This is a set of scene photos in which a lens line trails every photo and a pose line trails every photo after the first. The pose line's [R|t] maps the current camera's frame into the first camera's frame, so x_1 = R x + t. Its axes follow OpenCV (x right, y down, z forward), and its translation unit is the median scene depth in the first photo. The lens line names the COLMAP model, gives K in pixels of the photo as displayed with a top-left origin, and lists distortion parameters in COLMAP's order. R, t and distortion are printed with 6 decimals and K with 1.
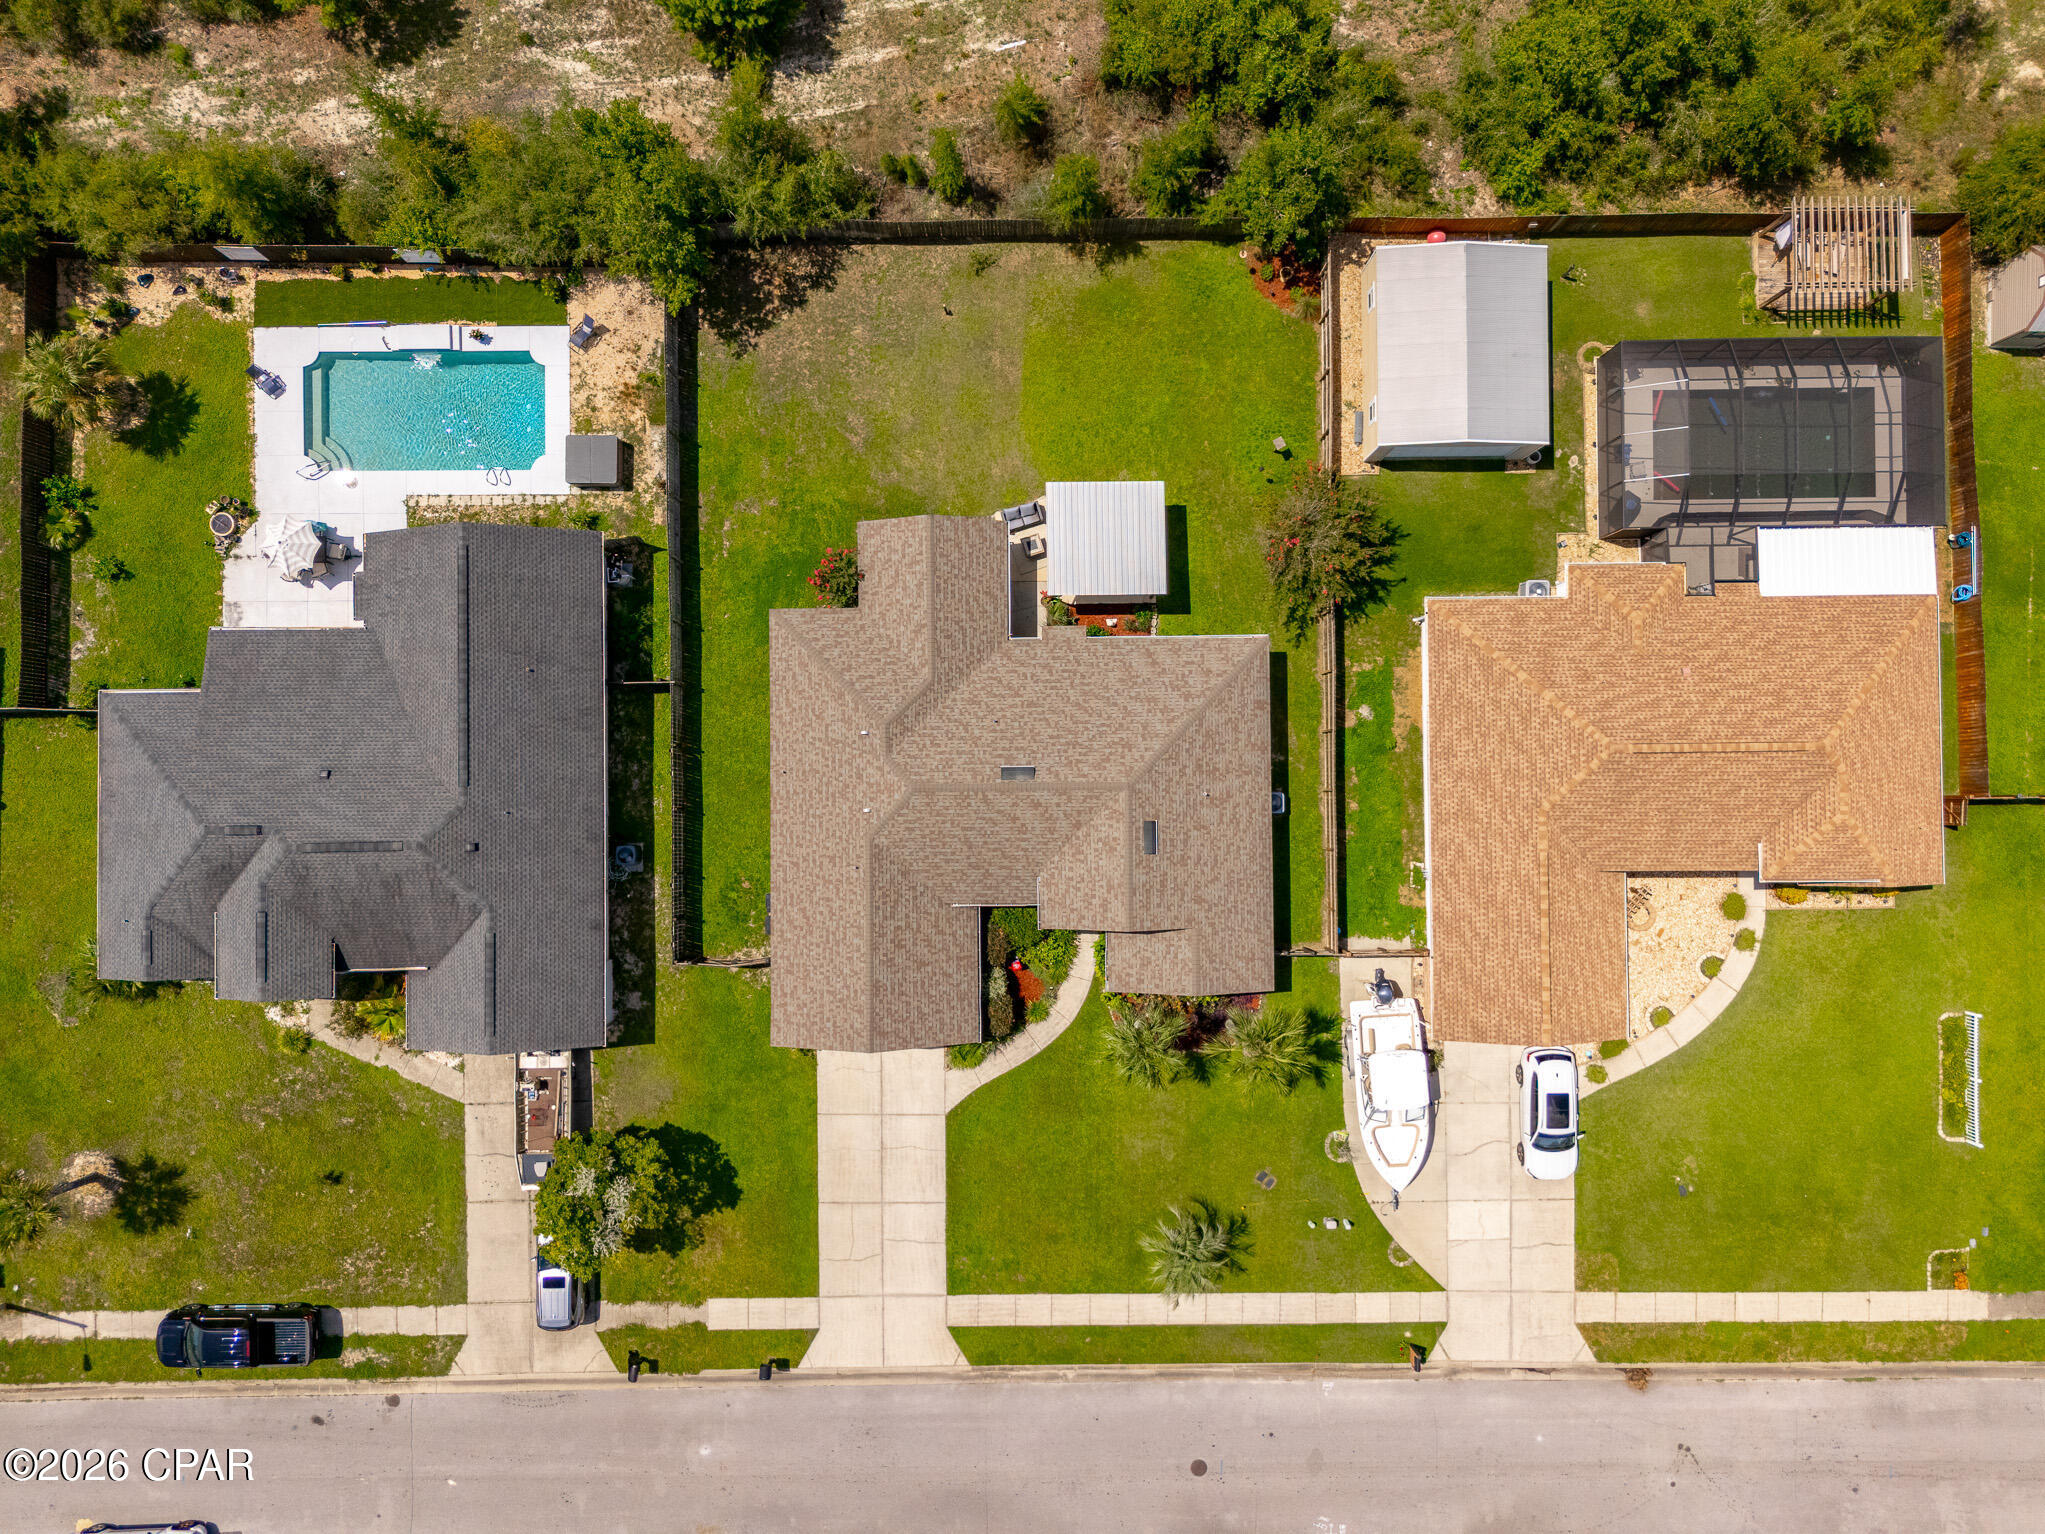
lens RADIAL K [[1512.8, 0, 1019.8], [0, 1512.8, 760.4], [0, 0, 1]] dist [0.061942, -0.052208]
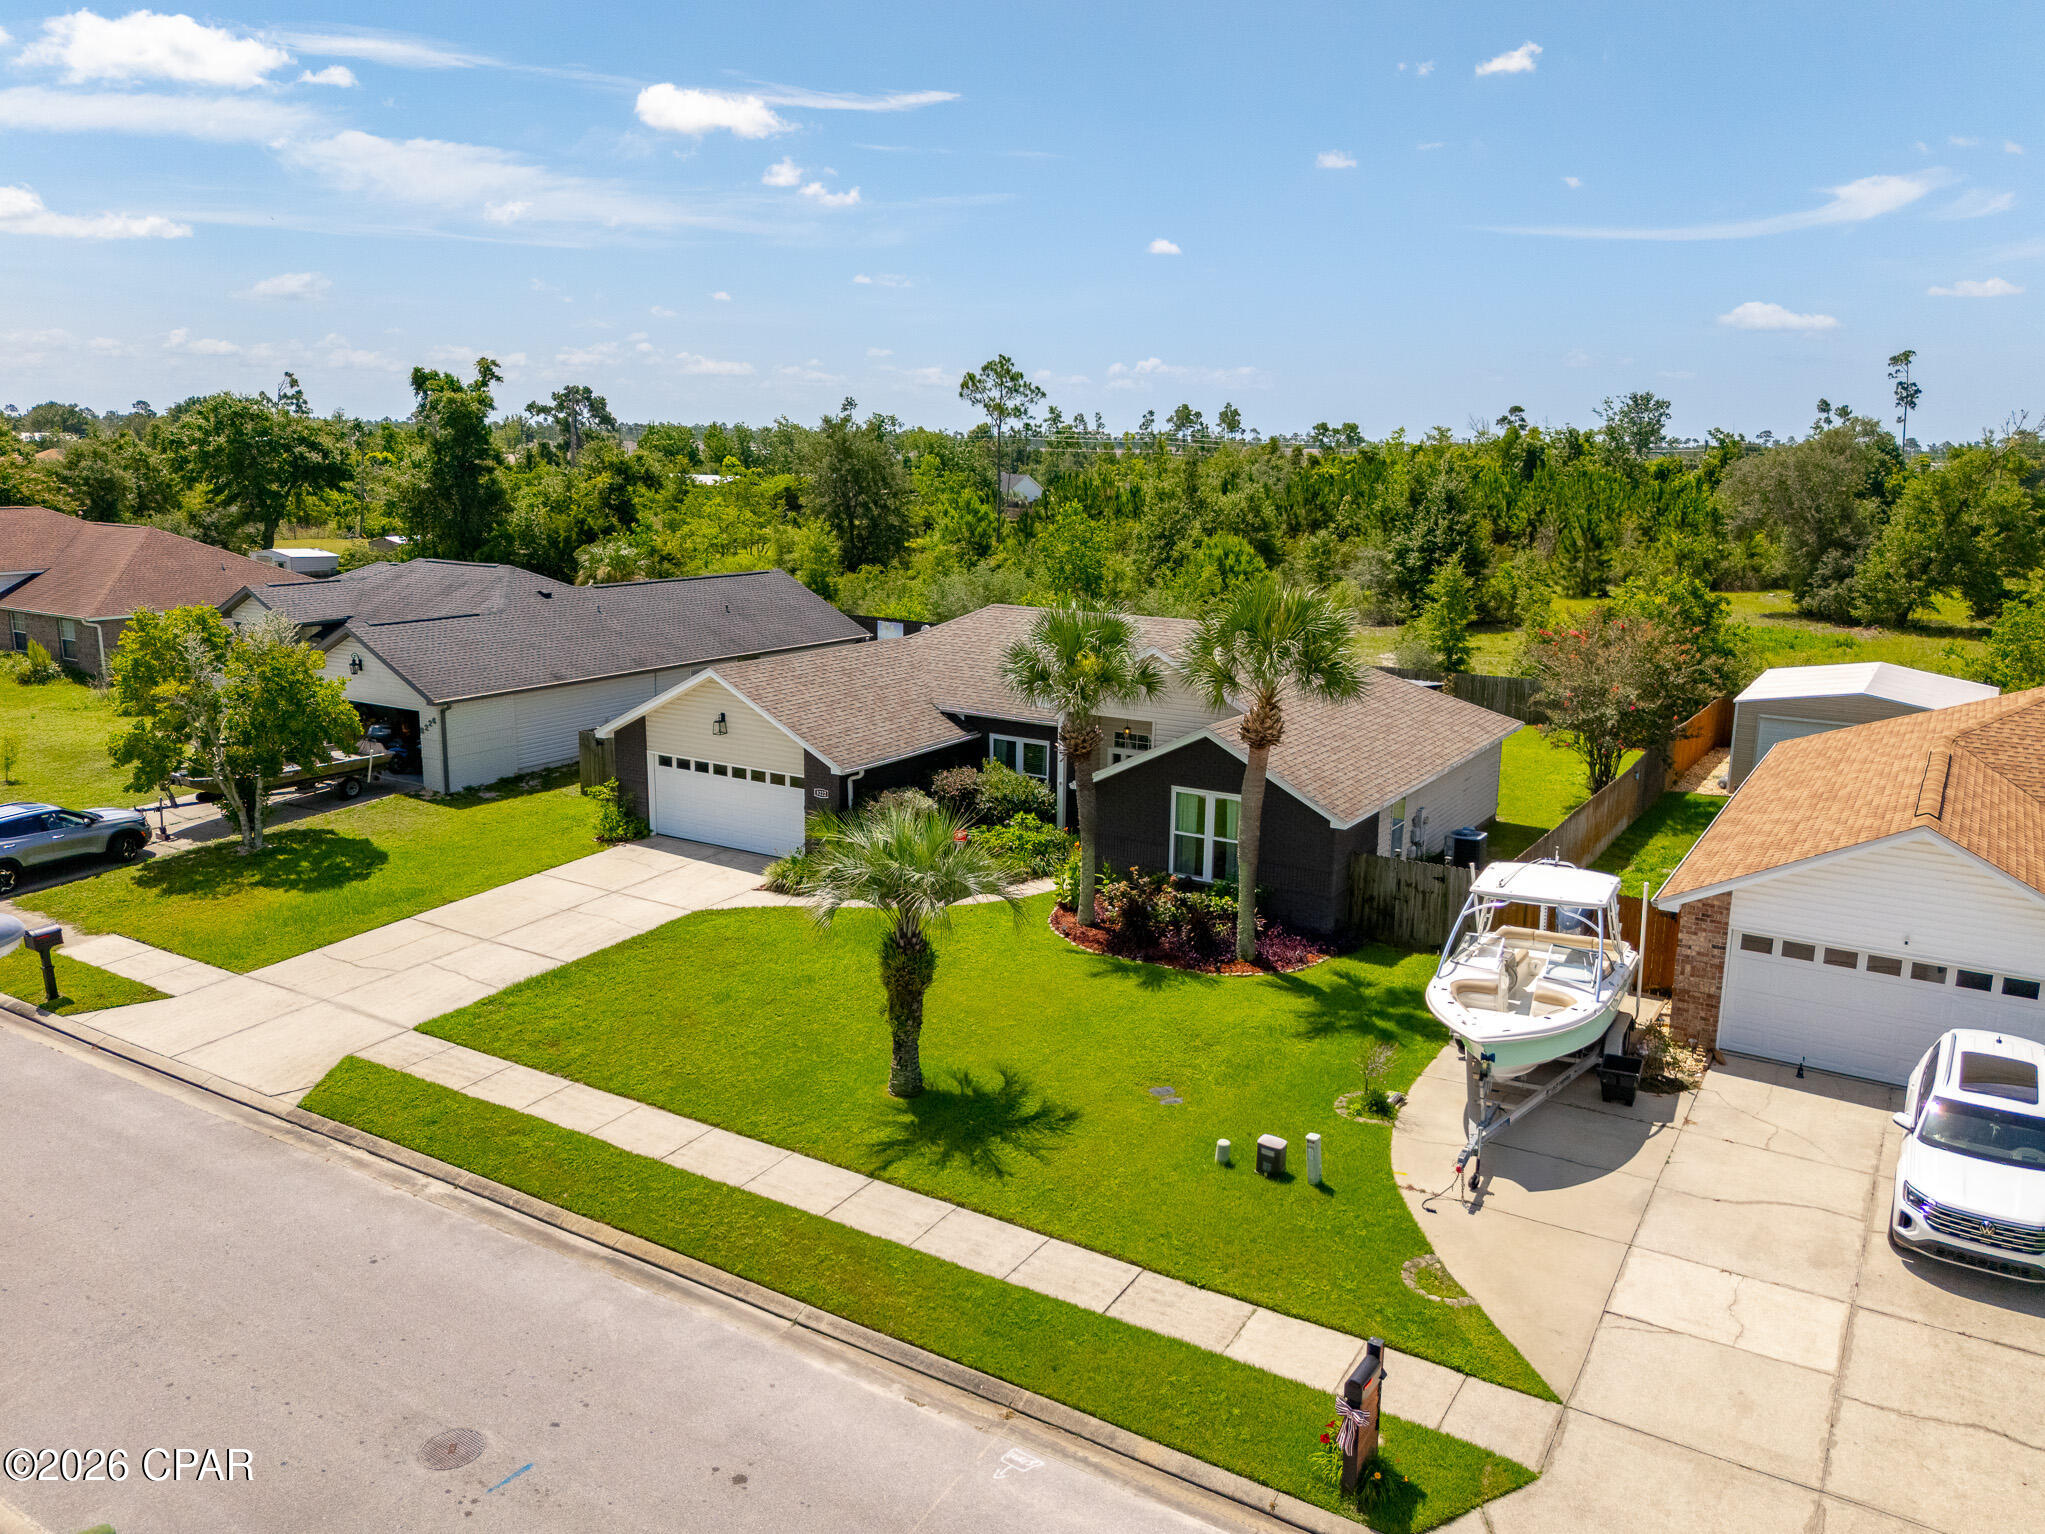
lens RADIAL K [[1521.4, 0, 1022.5], [0, 1521.4, 767.0], [0, 0, 1]] dist [0.057317, -0.043936]
pose [[0.843567, 0.119106, -0.523649, 0.330189], [-0.537019, 0.190787, -0.821712, 0.610422], [0.002035, 0.974379, 0.224904, 0.824377]]
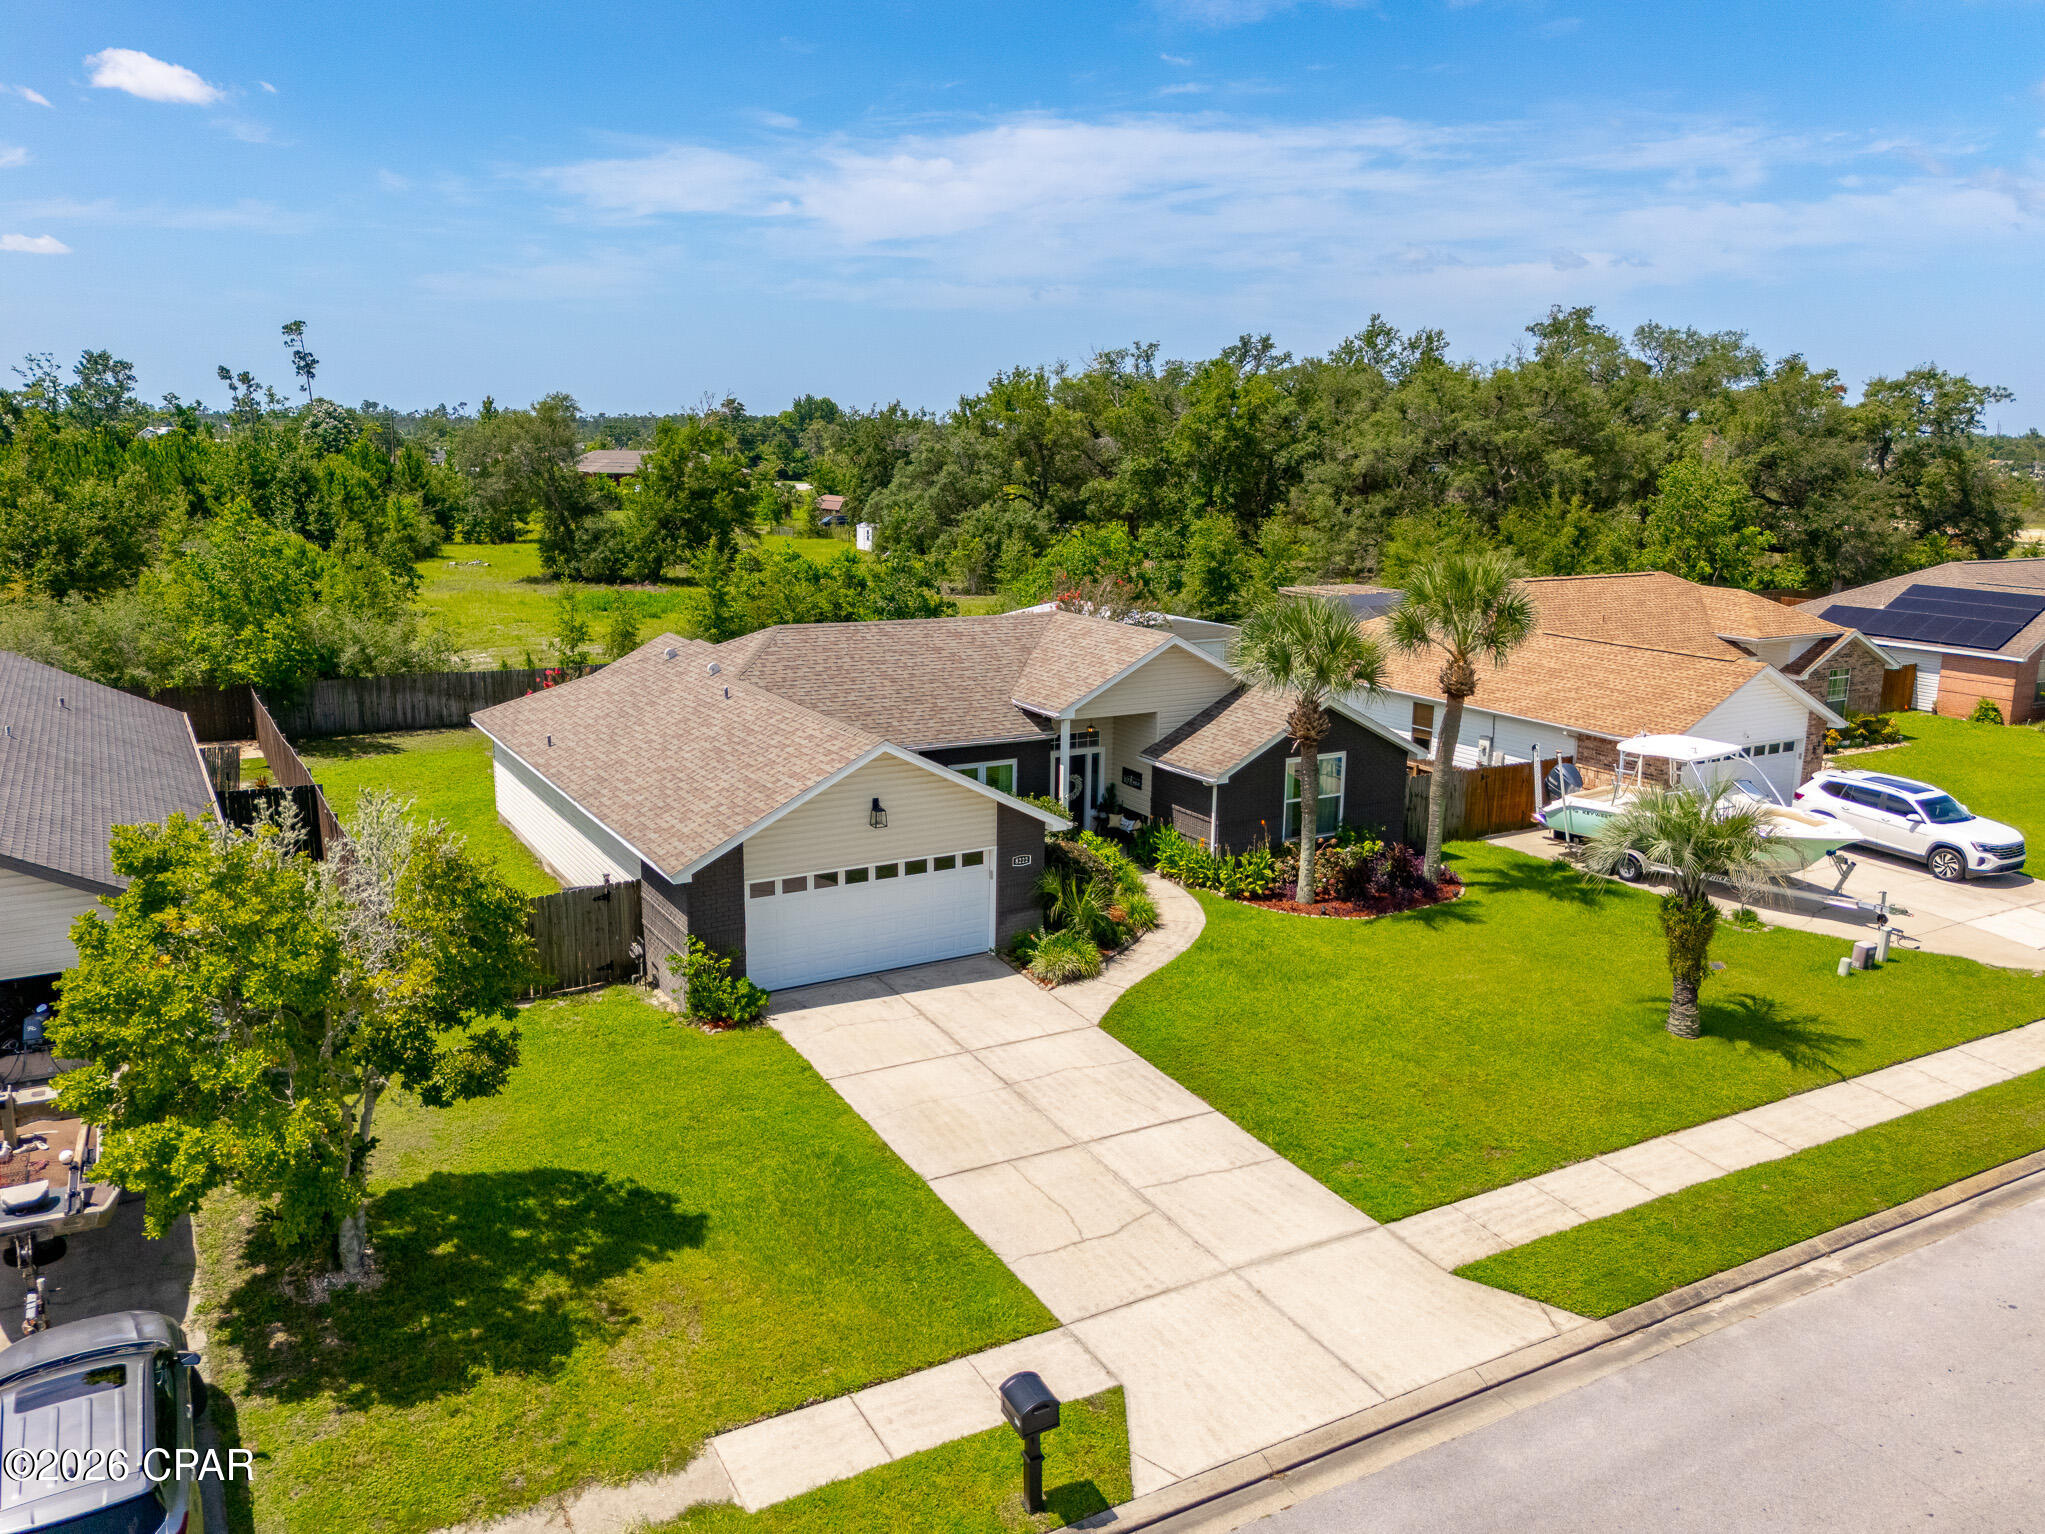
lens RADIAL K [[1547.0, 0, 1023.0], [0, 1547.0, 756.0], [0, 0, 1]] dist [0.064259, -0.051672]
pose [[0.869779, -0.094471, 0.484314, -0.277172], [0.493014, 0.207197, -0.844989, 0.584940], [-0.020522, 0.973727, 0.226791, 0.820625]]
